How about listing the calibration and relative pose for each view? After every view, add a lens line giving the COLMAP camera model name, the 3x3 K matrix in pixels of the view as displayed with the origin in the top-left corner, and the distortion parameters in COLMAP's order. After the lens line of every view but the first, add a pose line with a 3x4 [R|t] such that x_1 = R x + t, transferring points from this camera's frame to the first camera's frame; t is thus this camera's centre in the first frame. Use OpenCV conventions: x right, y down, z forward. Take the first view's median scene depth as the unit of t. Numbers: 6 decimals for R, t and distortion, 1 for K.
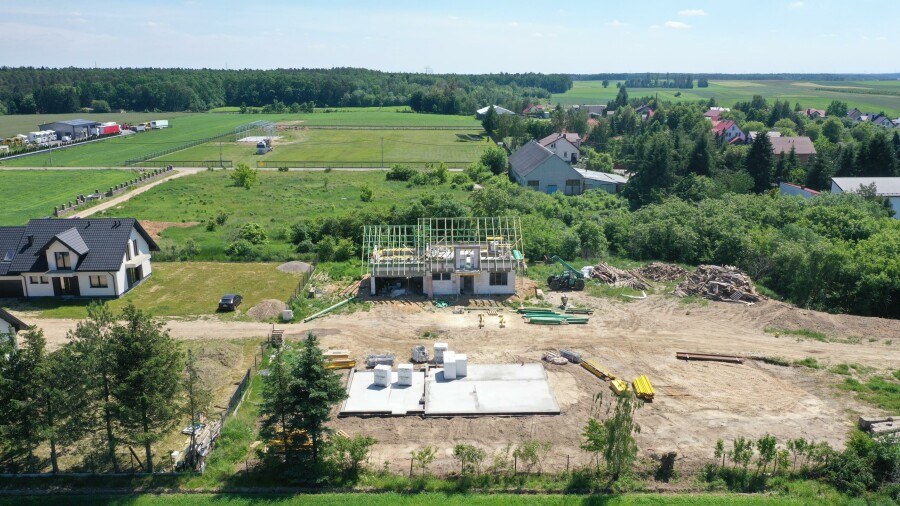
lens RADIAL K [[707.1, 0, 449.5], [0, 707.1, 258.3], [0, 0, 1]] dist [-0.001850, 0.002423]
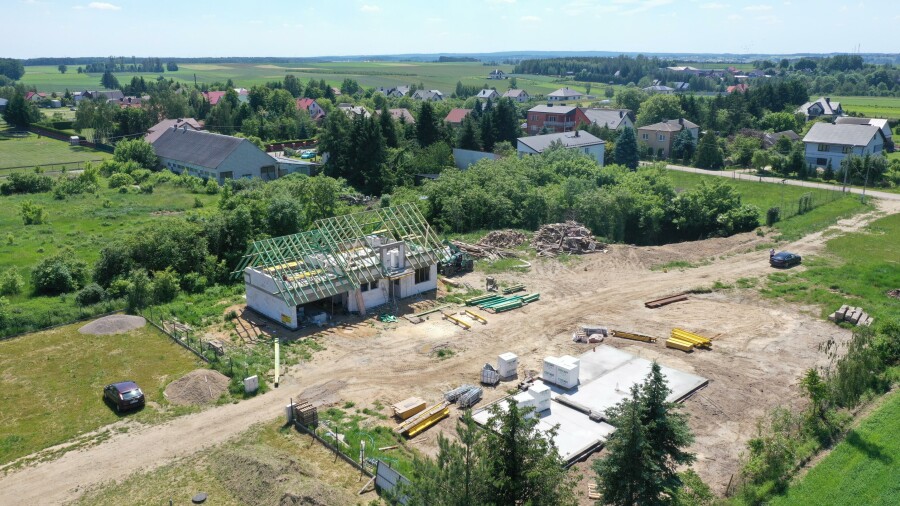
lens RADIAL K [[707.1, 0, 451.4], [0, 707.1, 248.3], [0, 0, 1]] dist [-0.001850, 0.002423]
pose [[0.745622, -0.177056, 0.642416, -0.415832], [0.172519, 0.982477, 0.070545, -0.053051], [-0.643649, 0.058229, 0.763102, 0.286126]]
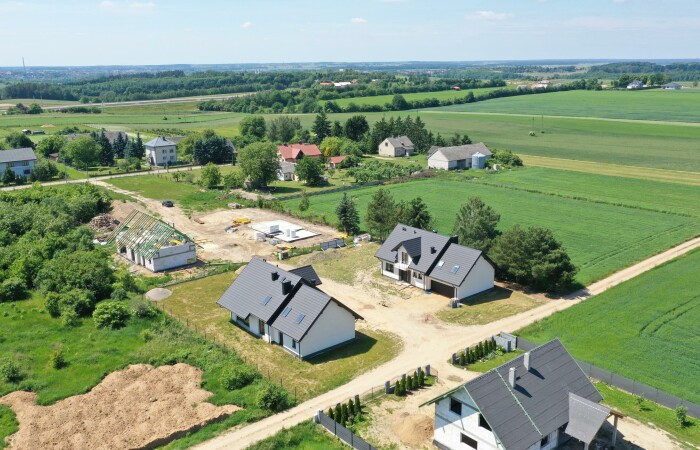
lens RADIAL K [[628.9, 0, 347.3], [0, 628.9, 227.5], [0, 0, 1]] dist [-0.000364, -0.000162]
pose [[-0.618490, -0.190366, 0.762385, -1.286384], [0.215627, 0.891853, 0.397622, -0.473257], [-0.755629, 0.410316, -0.510555, 1.321430]]
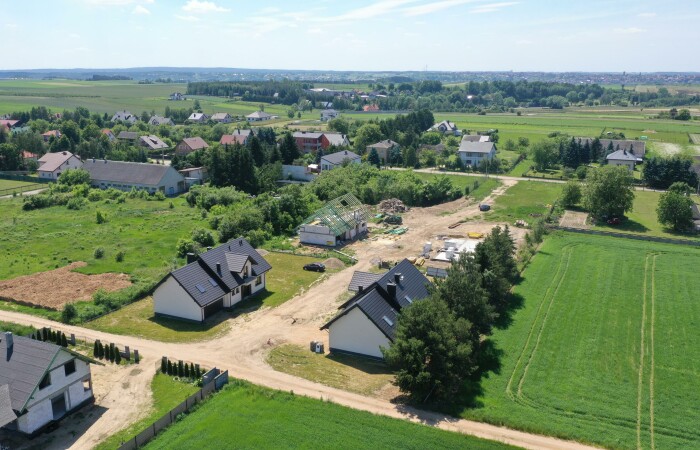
lens RADIAL K [[628.9, 0, 352.1], [0, 628.9, 223.7], [0, 0, 1]] dist [-0.000364, -0.000162]
pose [[0.430499, -0.211213, 0.877531, -1.372462], [0.225290, 0.966607, 0.122130, -0.176213], [-0.874023, 0.145122, 0.463707, 0.187293]]
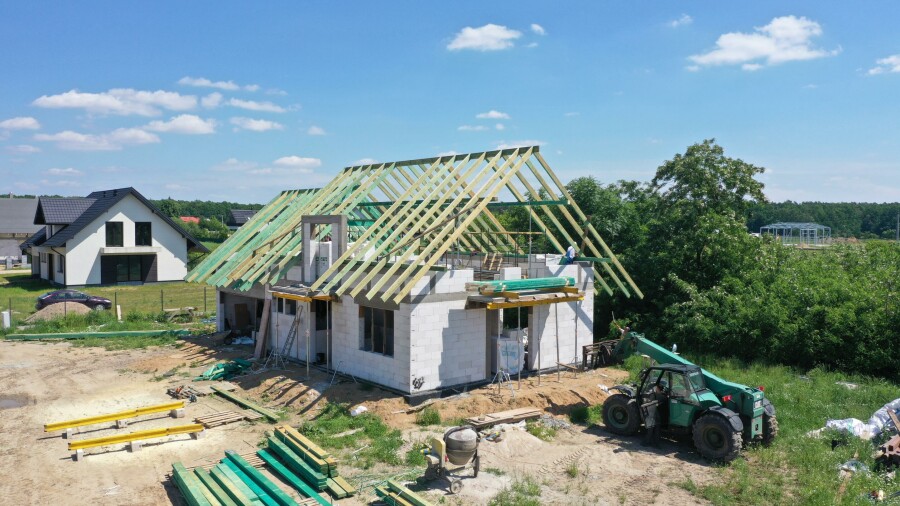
lens RADIAL K [[707.1, 0, 448.7], [0, 707.1, 254.1], [0, 0, 1]] dist [-0.001850, 0.002423]
pose [[0.626053, 0.038942, -0.778808, 0.287747], [-0.205020, 0.971834, -0.116214, 0.023803], [0.752346, 0.232428, 0.616403, 0.761738]]
